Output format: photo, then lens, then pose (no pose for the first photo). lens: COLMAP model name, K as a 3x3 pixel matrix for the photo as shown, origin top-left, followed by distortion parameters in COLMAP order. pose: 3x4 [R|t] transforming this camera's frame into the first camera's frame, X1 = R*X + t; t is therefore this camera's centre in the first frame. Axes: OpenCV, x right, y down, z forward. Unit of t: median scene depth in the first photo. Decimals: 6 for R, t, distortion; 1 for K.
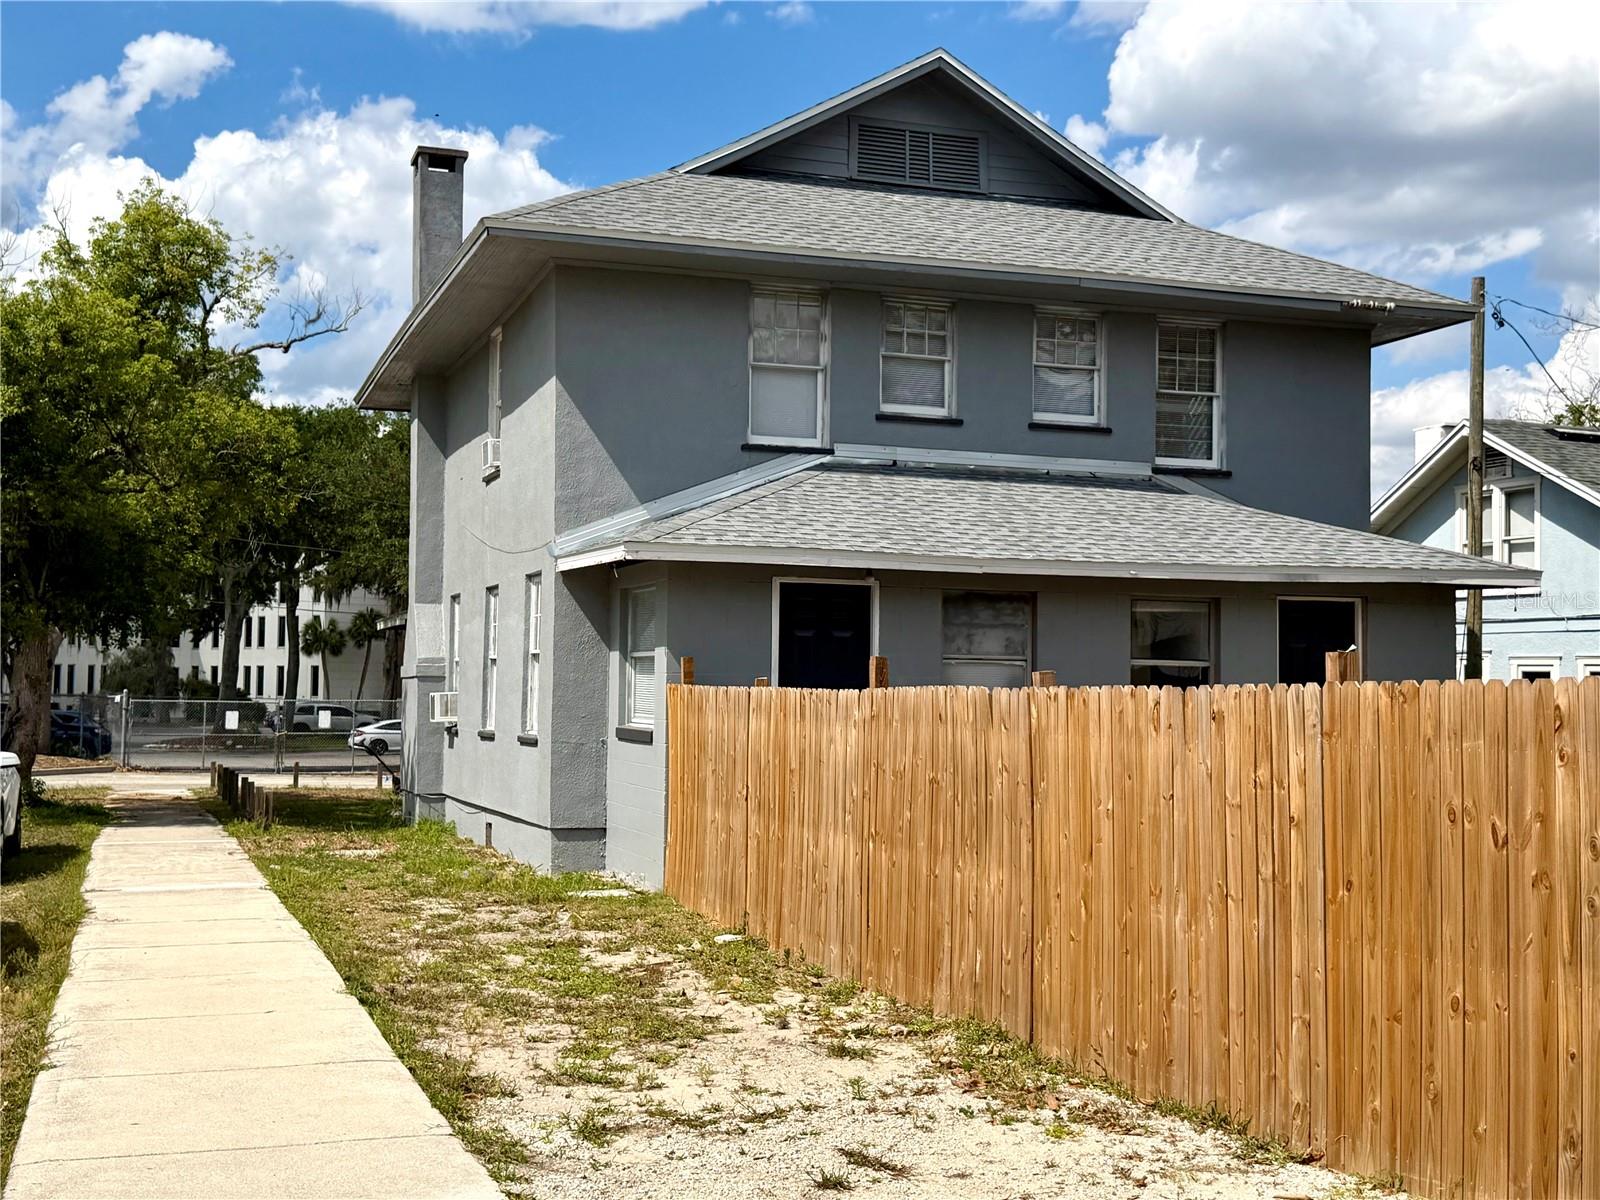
lens RADIAL K [[1891.3, 0, 814.6], [0, 1891.3, 591.2], [0, 0, 1]] dist [0.056069, 0.000000]
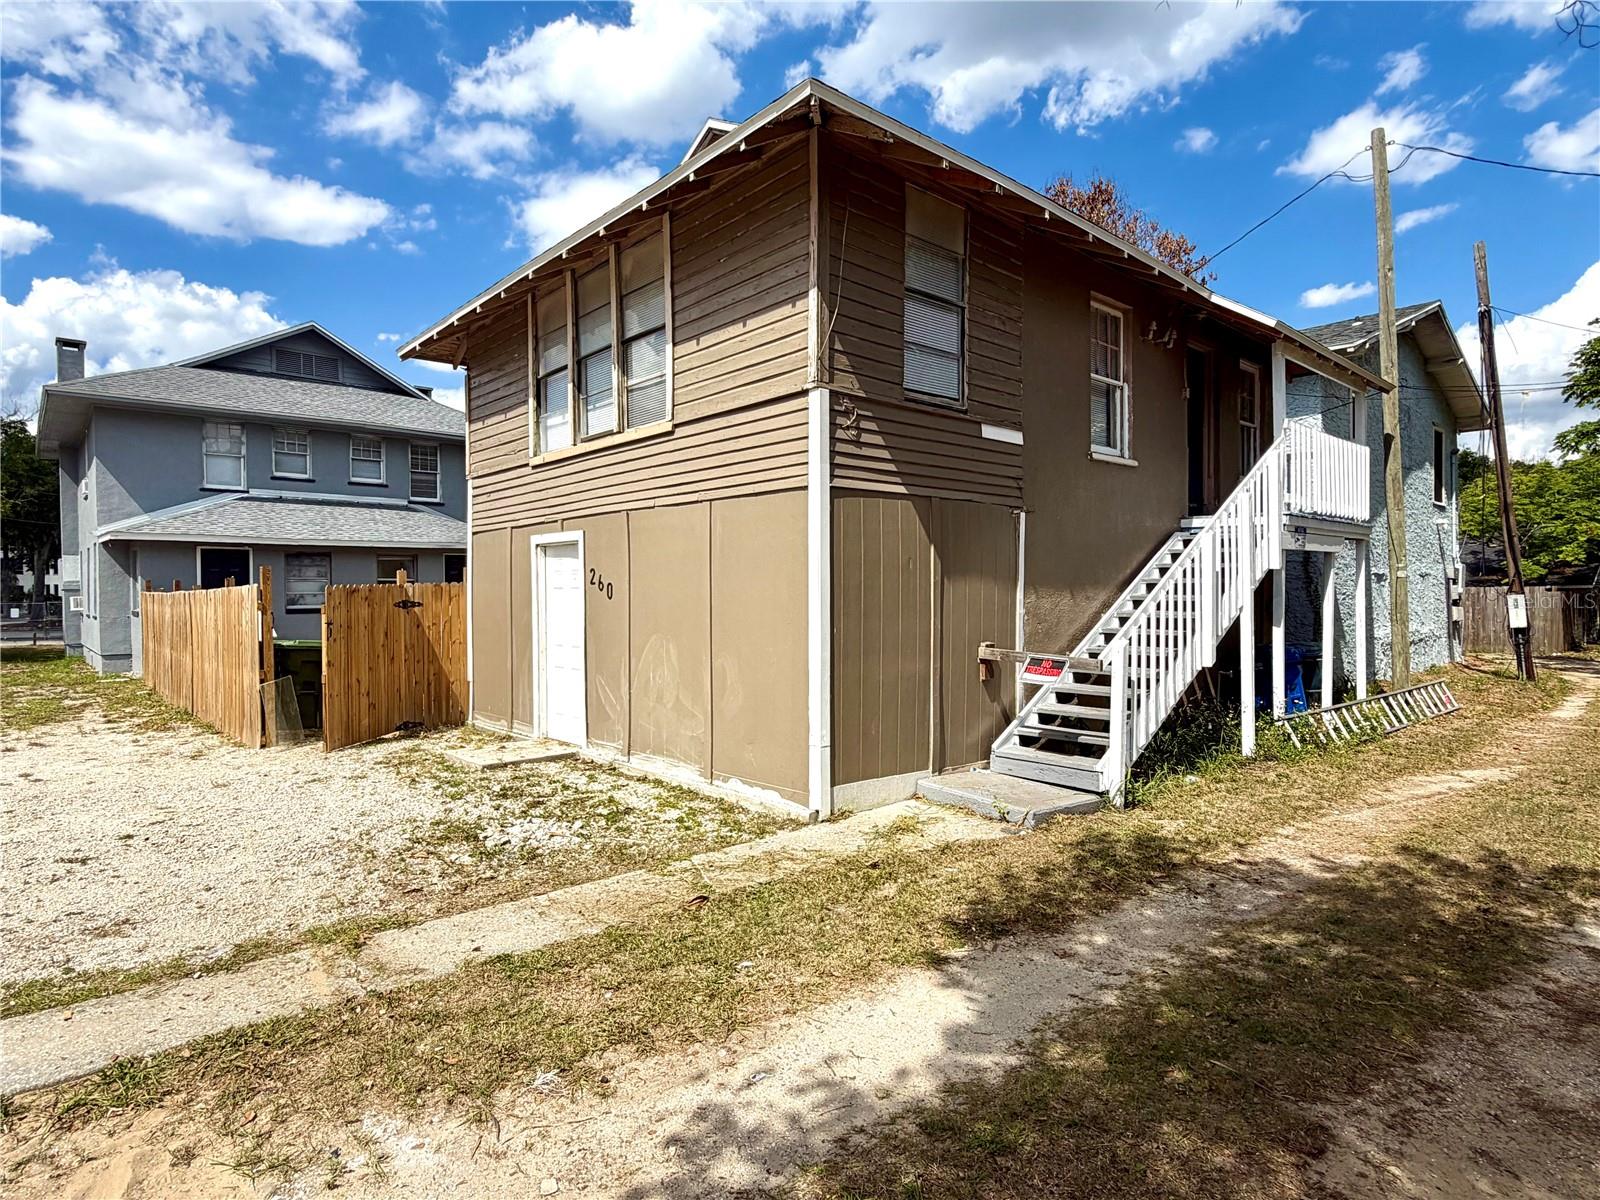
lens RADIAL K [[859.6, 0, 799.1], [0, 859.6, 600.0], [0, 0, 1]] dist [-0.004374, 0.002357]
pose [[0.918900, -0.022459, 0.393850, 0.226239], [-0.003238, 0.997915, 0.064460, -0.011041], [-0.394476, -0.060508, 0.916912, -0.276007]]
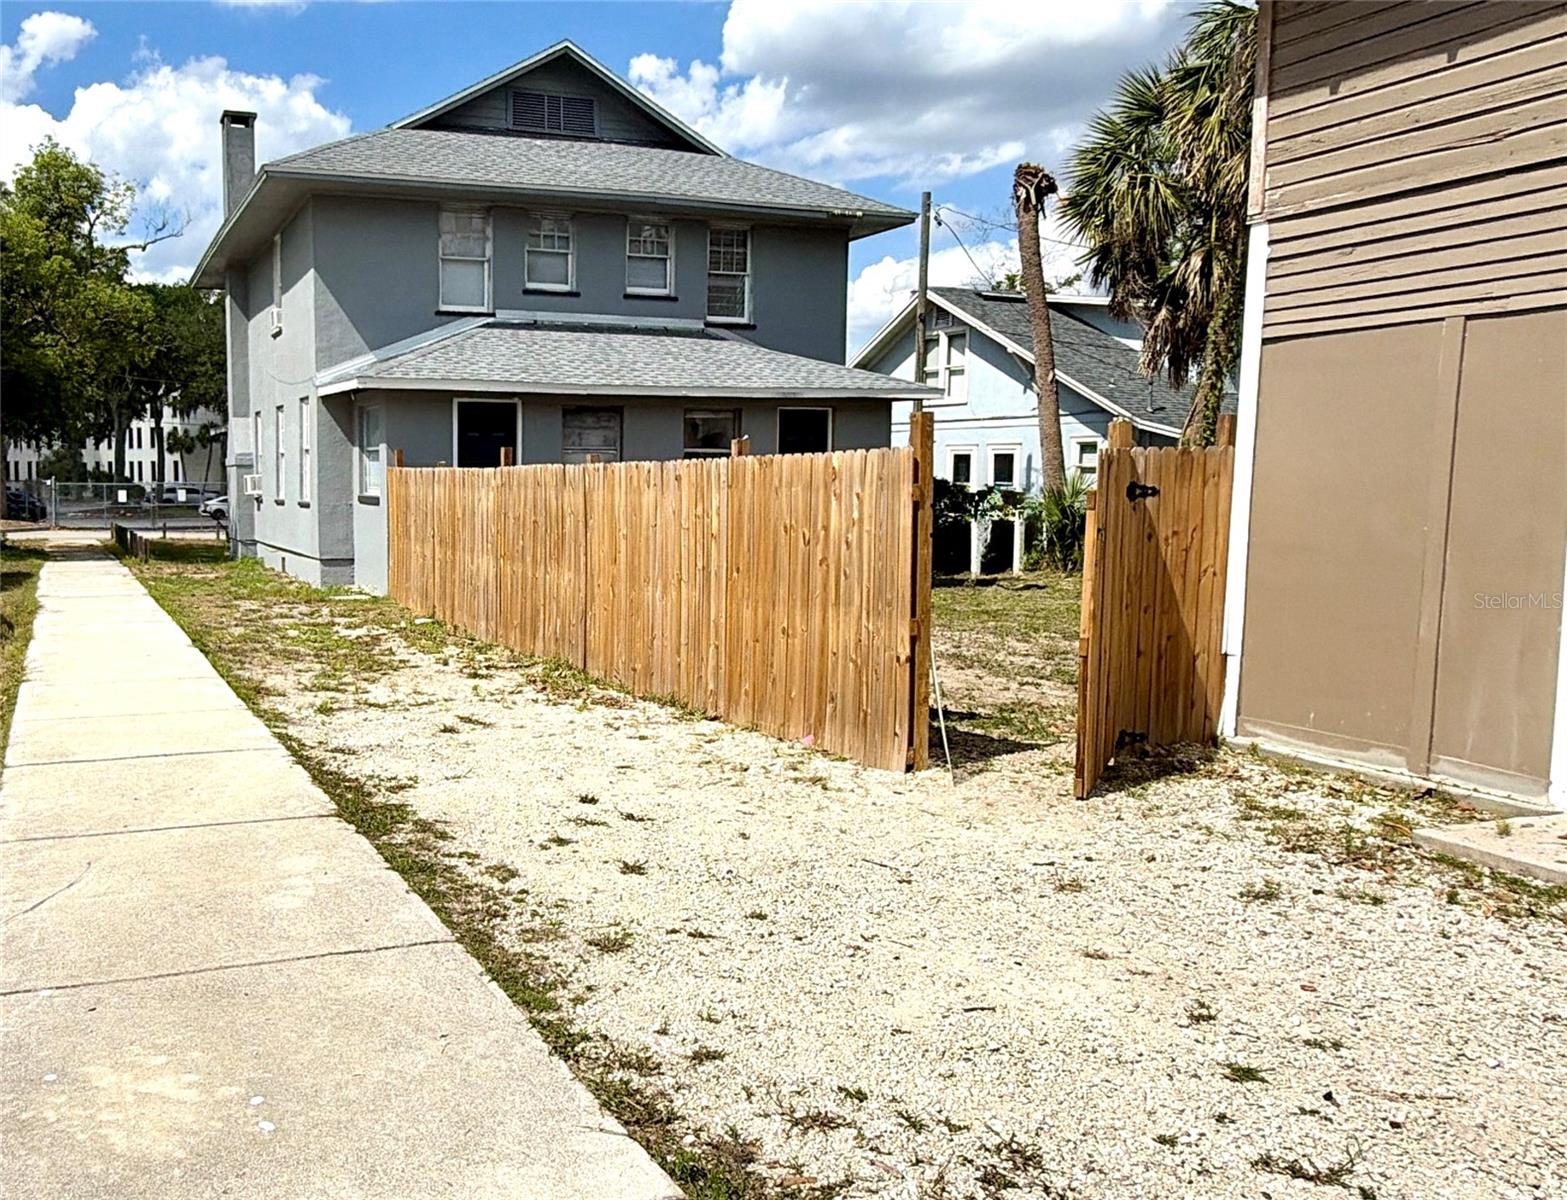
lens RADIAL K [[1286.0, 0, 506.4], [0, 1286.0, 612.9], [0, 0, 1]] dist [-0.027162, 0.030590]
pose [[0.999910, -0.010592, -0.008186, 0.026185], [0.011759, 0.987200, 0.159052, -0.000489], [0.006396, -0.159134, 0.987236, -0.076219]]
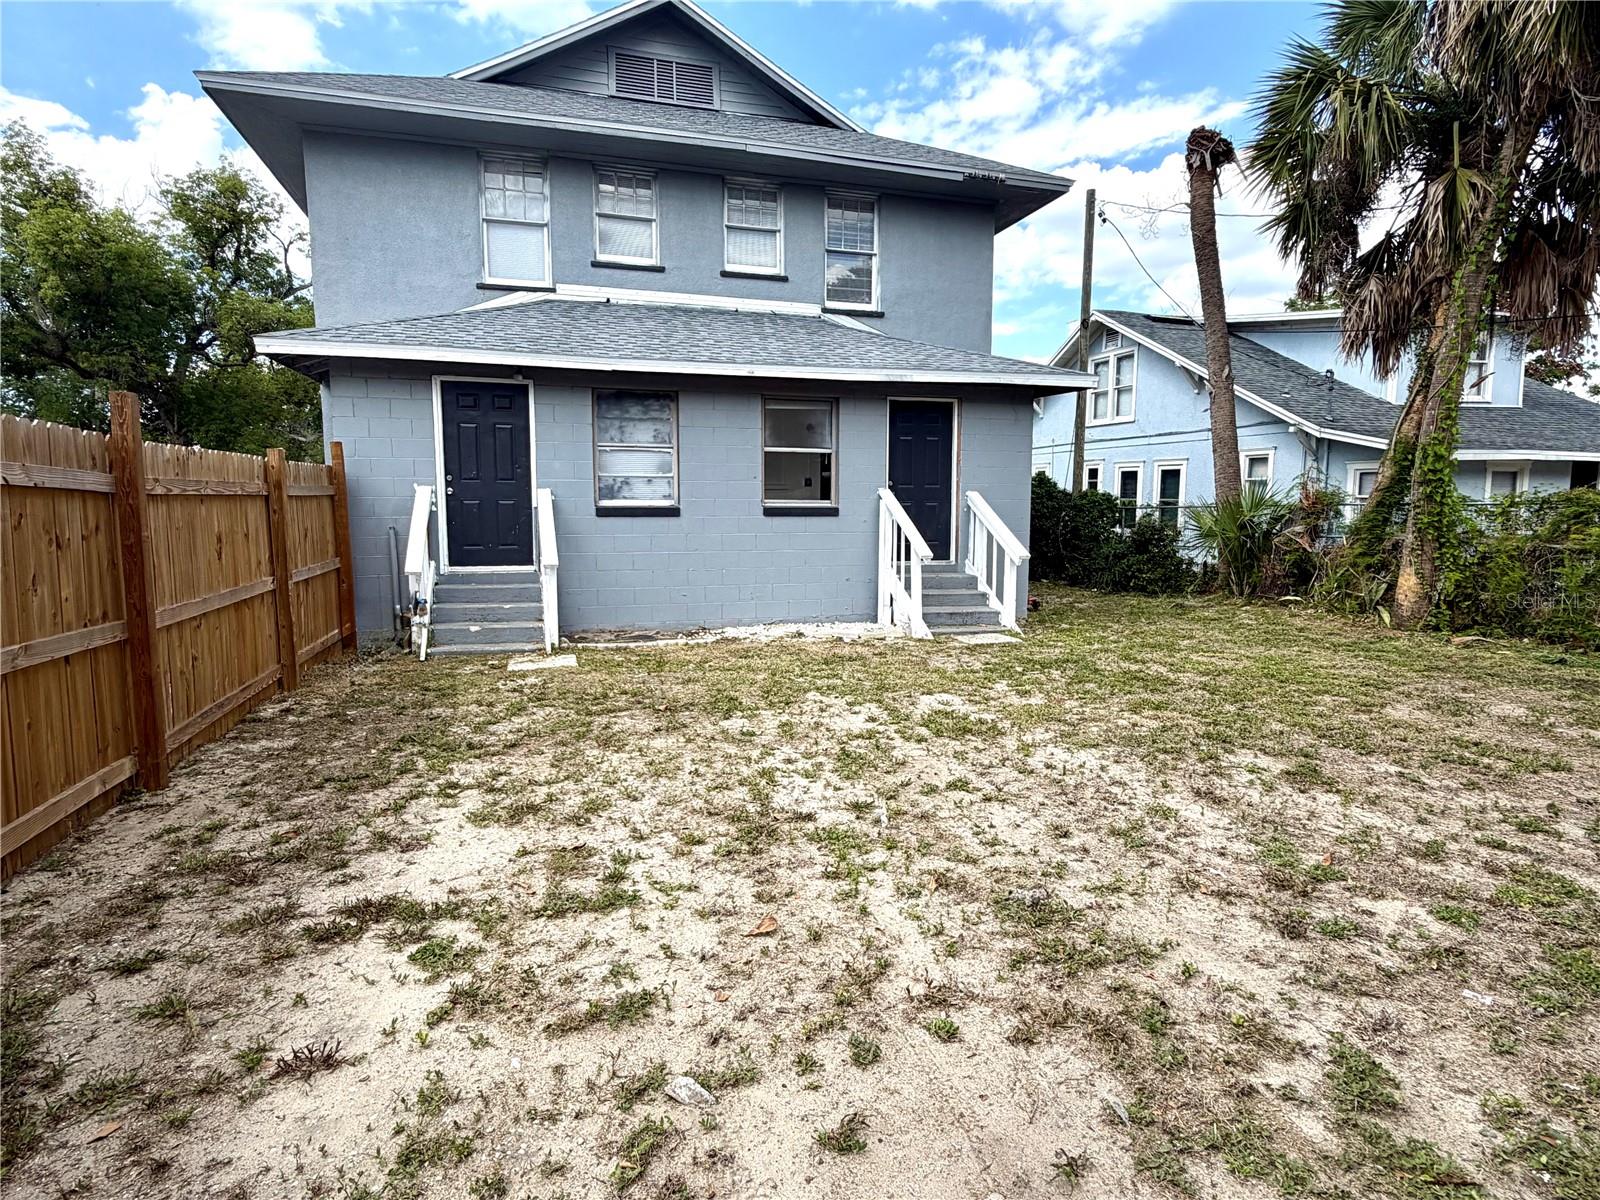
lens RADIAL K [[859.6, 0, 807.6], [0, 859.6, 601.5], [0, 0, 1]] dist [-0.004374, 0.002357]
pose [[0.999337, -0.005898, -0.035924, 0.210333], [0.011878, 0.985610, 0.168616, 0.040060], [0.034412, -0.168931, 0.985027, 0.410850]]
